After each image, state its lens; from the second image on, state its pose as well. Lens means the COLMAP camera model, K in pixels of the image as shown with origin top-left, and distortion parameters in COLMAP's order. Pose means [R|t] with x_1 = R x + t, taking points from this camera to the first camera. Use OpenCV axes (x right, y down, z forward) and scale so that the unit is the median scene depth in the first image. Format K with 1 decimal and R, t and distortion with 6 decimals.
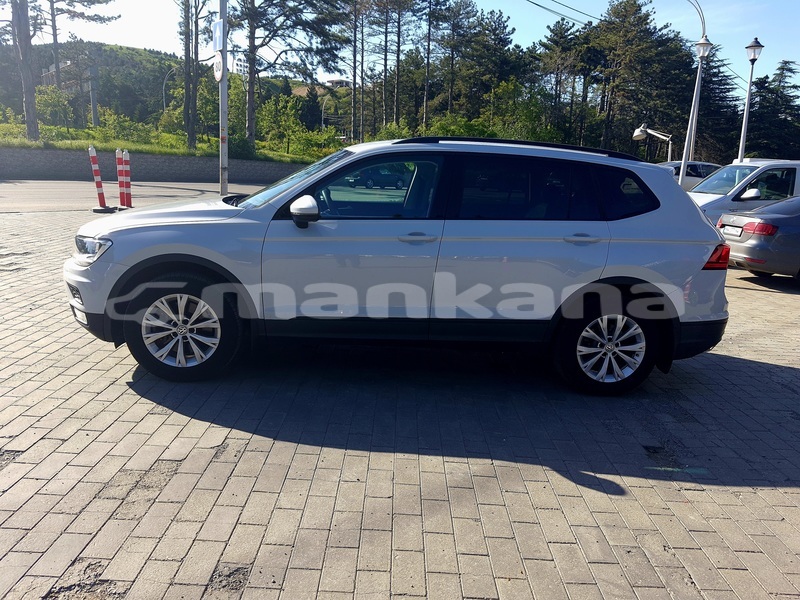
lens RADIAL K [[627.4, 0, 397.5], [0, 627.4, 301.8], [0, 0, 1]] dist [-0.001408, 0.001749]
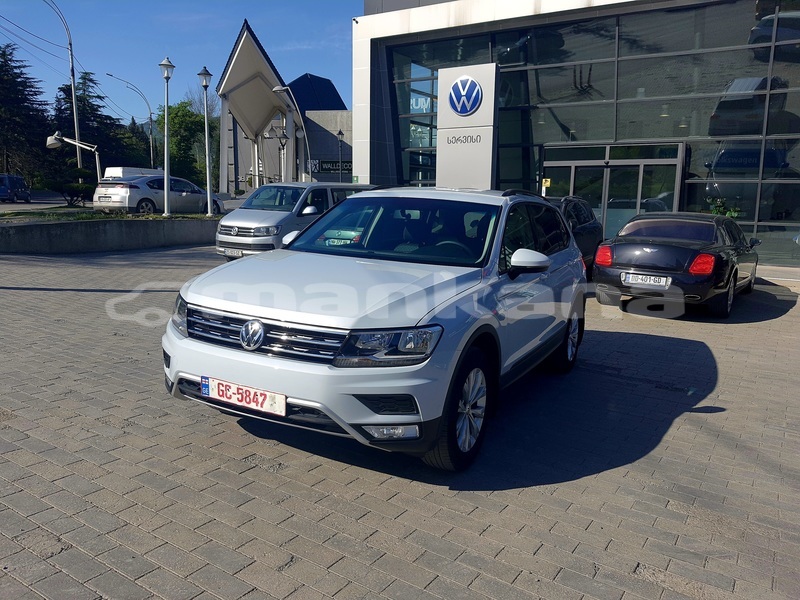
lens RADIAL K [[630.5, 0, 398.1], [0, 630.5, 304.2], [0, 0, 1]] dist [0.090735, -0.146644]
pose [[0.530243, -0.160085, 0.832595, -1.042655], [0.164158, 0.982815, 0.084422, -0.181370], [-0.831802, 0.091913, 0.547410, 0.529791]]
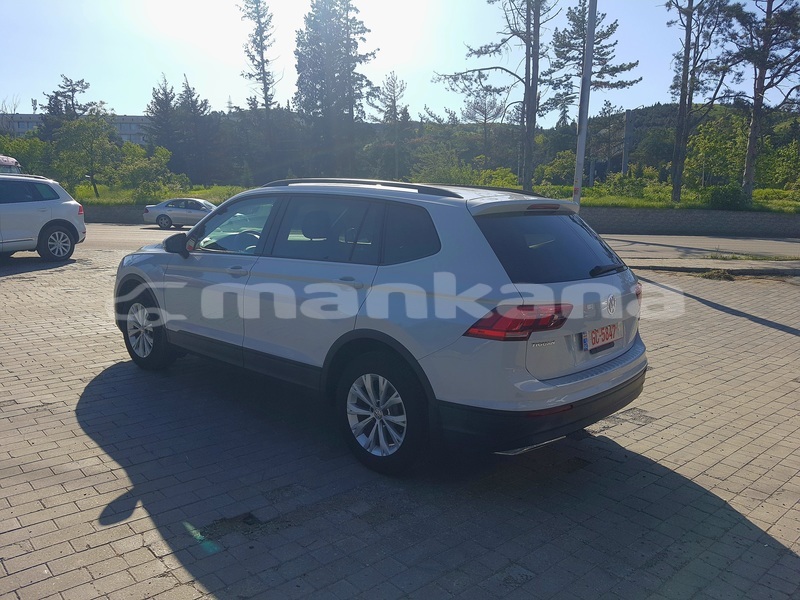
lens RADIAL K [[624.8, 0, 402.1], [0, 624.8, 296.8], [0, 0, 1]] dist [0.072933, -0.166577]
pose [[0.683309, 0.075689, -0.726196, 0.958529], [-0.142598, 0.989293, -0.031066, -0.060723], [0.716069, 0.124781, 0.686786, 0.423223]]
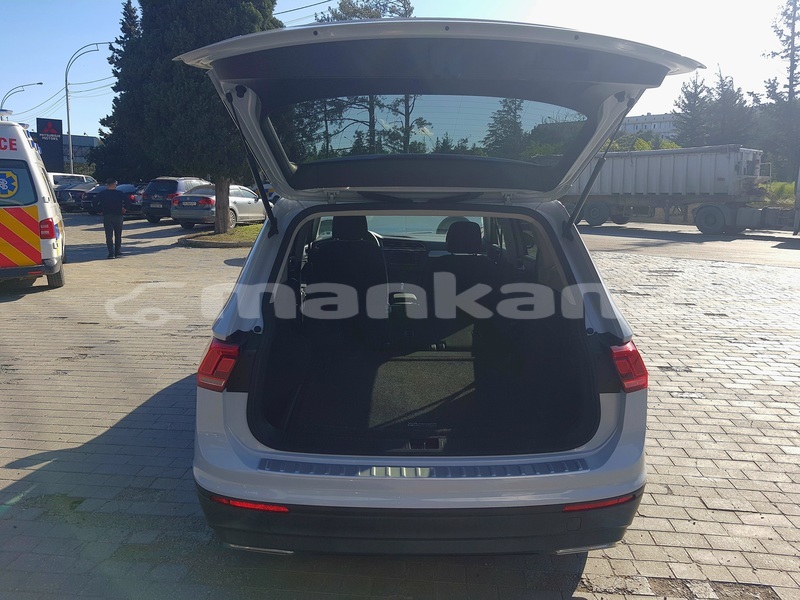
lens RADIAL K [[632.3, 0, 407.9], [0, 632.3, 296.1], [0, 0, 1]] dist [0.031188, -0.051661]
pose [[-0.056230, 0.116610, -0.991585, 1.023468], [-0.231435, 0.964583, 0.126558, -0.225725], [0.971224, 0.236604, -0.027251, 1.167266]]
